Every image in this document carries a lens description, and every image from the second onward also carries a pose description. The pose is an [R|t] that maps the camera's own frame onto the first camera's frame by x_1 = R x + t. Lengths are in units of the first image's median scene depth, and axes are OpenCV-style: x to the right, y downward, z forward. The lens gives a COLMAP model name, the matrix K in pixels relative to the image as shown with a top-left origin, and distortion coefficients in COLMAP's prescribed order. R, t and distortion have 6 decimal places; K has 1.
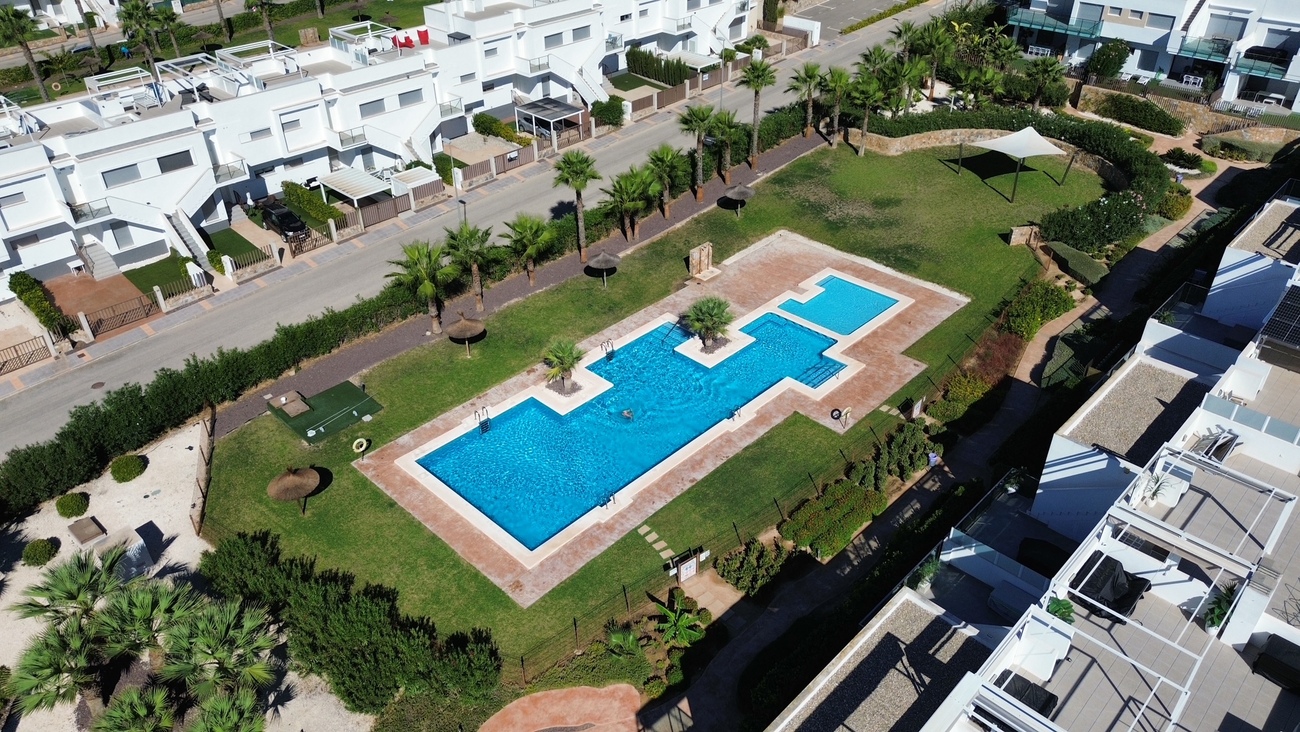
lens RADIAL K [[920.7, 0, 649.5], [0, 920.7, 360.2], [0, 0, 1]] dist [0.077567, -0.083779]
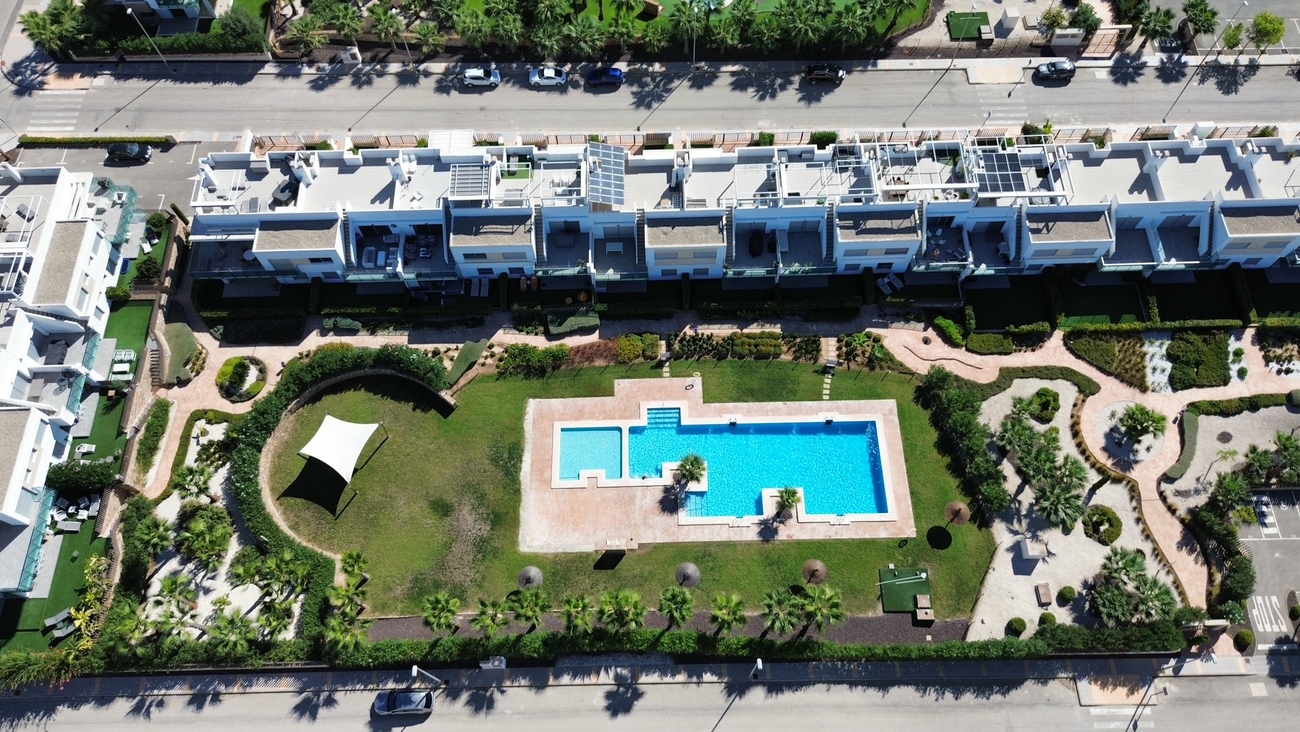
lens RADIAL K [[952.6, 0, 605.5], [0, 952.6, 370.2], [0, 0, 1]] dist [-0.000004, -0.001218]
pose [[-0.700017, -0.631537, 0.333371, -0.228527], [0.437666, -0.010525, 0.899076, -1.341755], [-0.564291, 0.775274, 0.283770, 0.405816]]
